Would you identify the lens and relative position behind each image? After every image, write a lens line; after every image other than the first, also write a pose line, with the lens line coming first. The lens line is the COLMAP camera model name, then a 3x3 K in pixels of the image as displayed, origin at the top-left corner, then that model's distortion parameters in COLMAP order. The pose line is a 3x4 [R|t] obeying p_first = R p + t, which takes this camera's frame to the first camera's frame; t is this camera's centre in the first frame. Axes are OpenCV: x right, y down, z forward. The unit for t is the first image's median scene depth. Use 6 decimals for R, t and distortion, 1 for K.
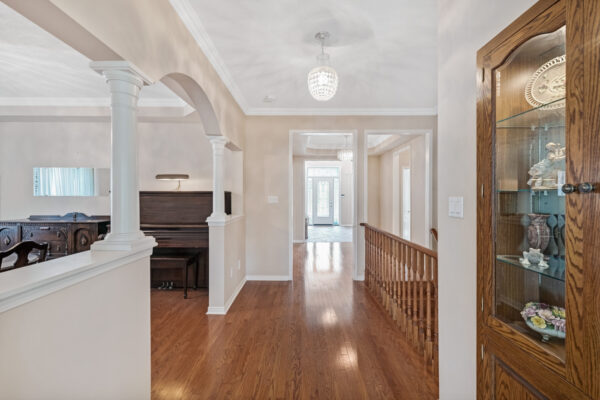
lens RADIAL K [[243.4, 0, 300.6], [0, 243.4, 192.7], [0, 0, 1]] dist [0.001242, 0.000398]
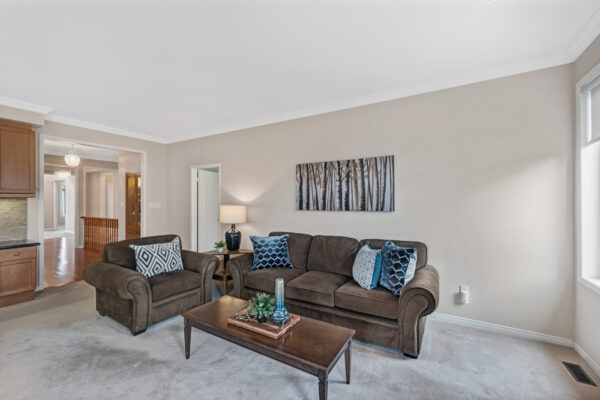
lens RADIAL K [[246.9, 0, 297.0], [0, 246.9, 199.3], [0, 0, 1]] dist [0.000719, 0.000042]
pose [[0.503688, 0.003759, 0.863877, -0.576714], [-0.004254, 0.999989, -0.001870, -0.015119], [-0.863875, -0.002733, 0.503699, -1.434284]]
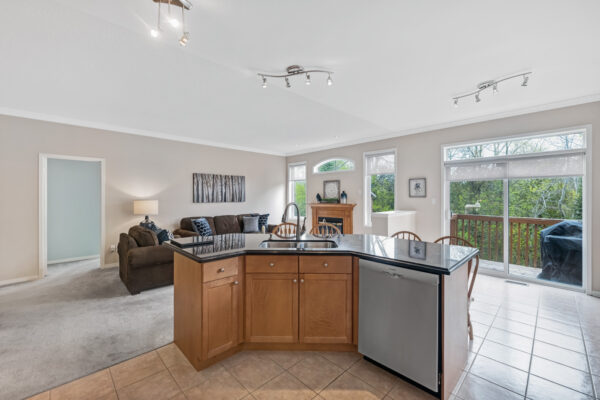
lens RADIAL K [[246.9, 0, 297.0], [0, 246.9, 199.3], [0, 0, 1]] dist [0.000719, 0.000042]
pose [[-0.699930, -0.007898, 0.714168, -1.291573], [-0.006139, 0.999968, 0.005042, -0.005936], [-0.714185, -0.000856, -0.699956, -0.268796]]
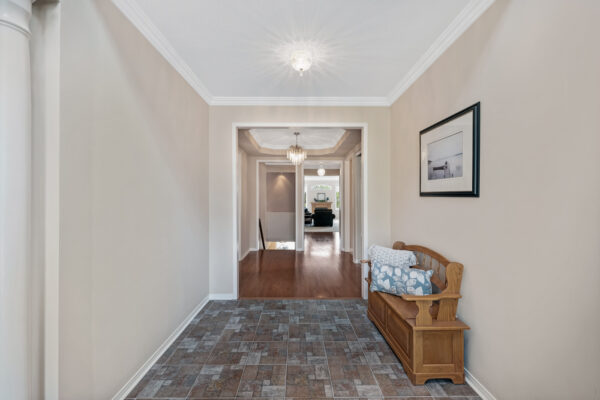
lens RADIAL K [[246.9, 0, 297.0], [0, 246.9, 199.3], [0, 0, 1]] dist [0.000719, 0.000042]
pose [[-0.999980, -0.002980, -0.005645, 0.302310], [-0.002947, 0.999978, -0.005941, 0.008928], [0.005662, -0.005924, -0.999966, 2.933986]]
